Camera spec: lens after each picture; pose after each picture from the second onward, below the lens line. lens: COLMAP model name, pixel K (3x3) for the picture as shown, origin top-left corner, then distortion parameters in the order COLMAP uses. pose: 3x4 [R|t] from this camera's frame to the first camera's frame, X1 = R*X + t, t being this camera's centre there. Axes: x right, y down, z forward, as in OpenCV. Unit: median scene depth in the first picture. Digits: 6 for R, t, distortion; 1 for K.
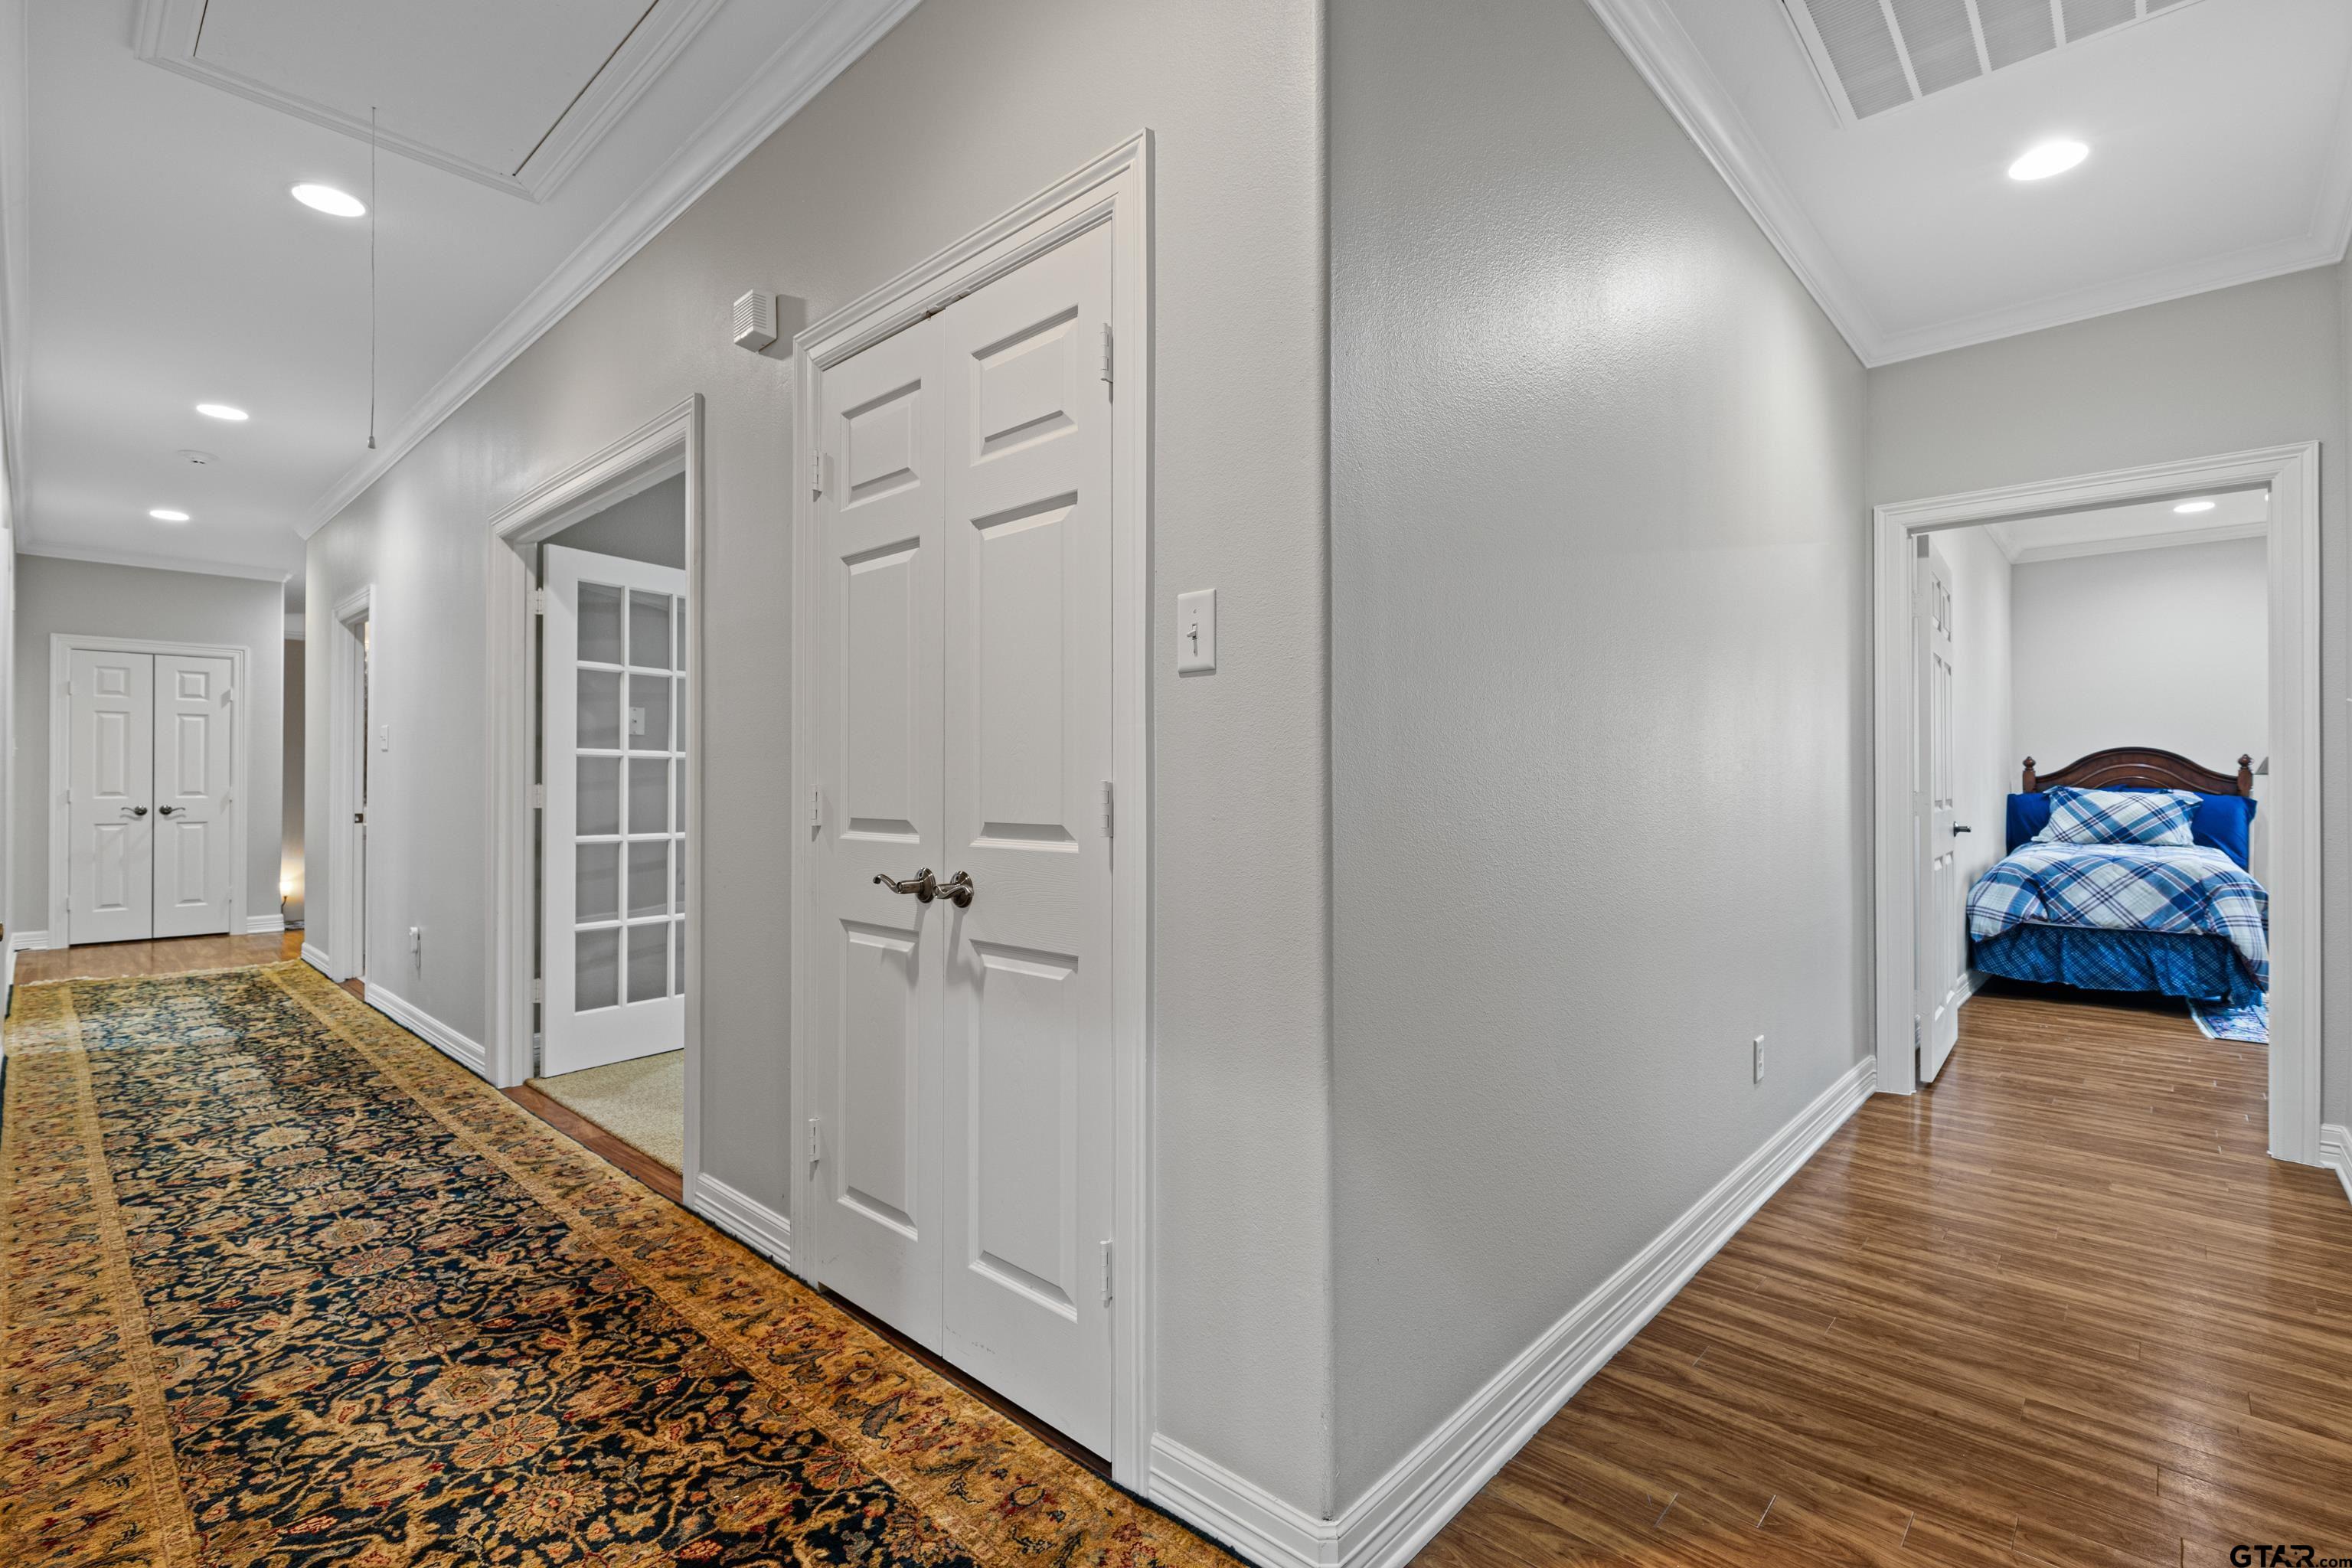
lens RADIAL K [[1059.9, 0, 1165.6], [0, 1059.9, 777.7], [0, 0, 1]] dist [0.001600, -0.000521]
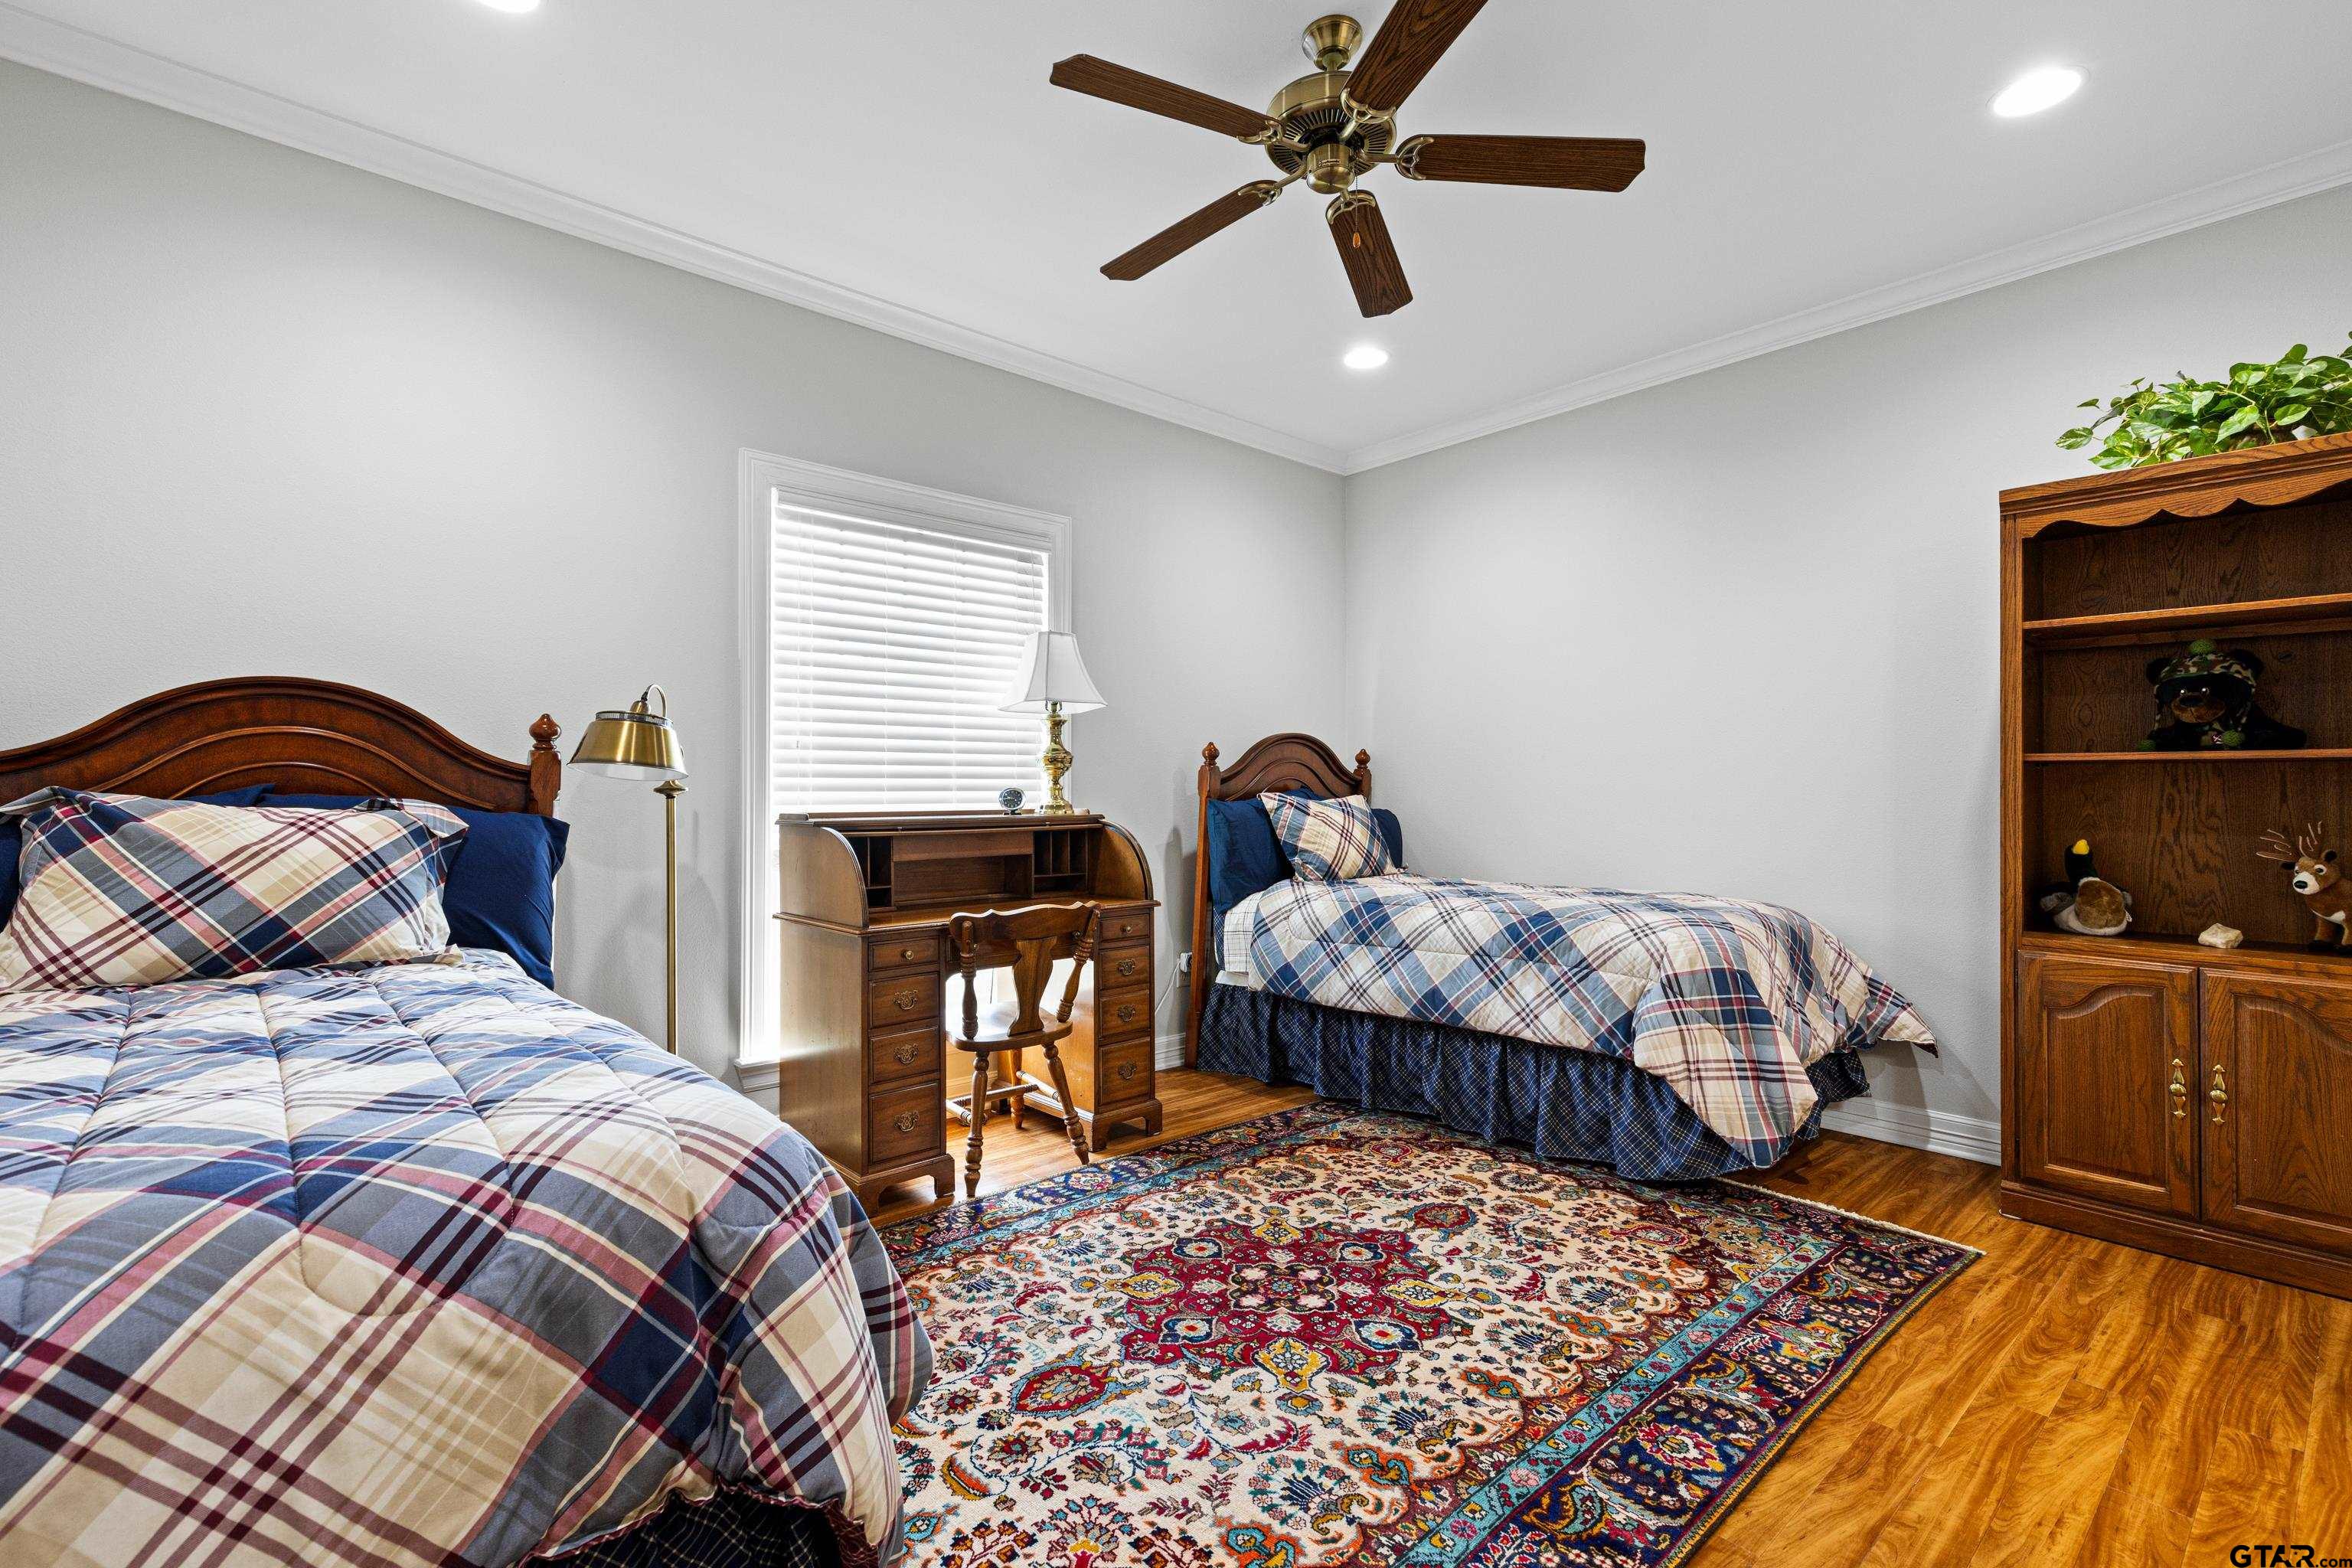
lens RADIAL K [[1059.9, 0, 1165.6], [0, 1059.9, 777.7], [0, 0, 1]] dist [0.001600, -0.000521]
pose [[0.095939, 0.013435, 0.995297, 0.613877], [-0.010323, 0.999869, -0.012502, 0.005813], [-0.995334, -0.009075, 0.096065, 0.706173]]
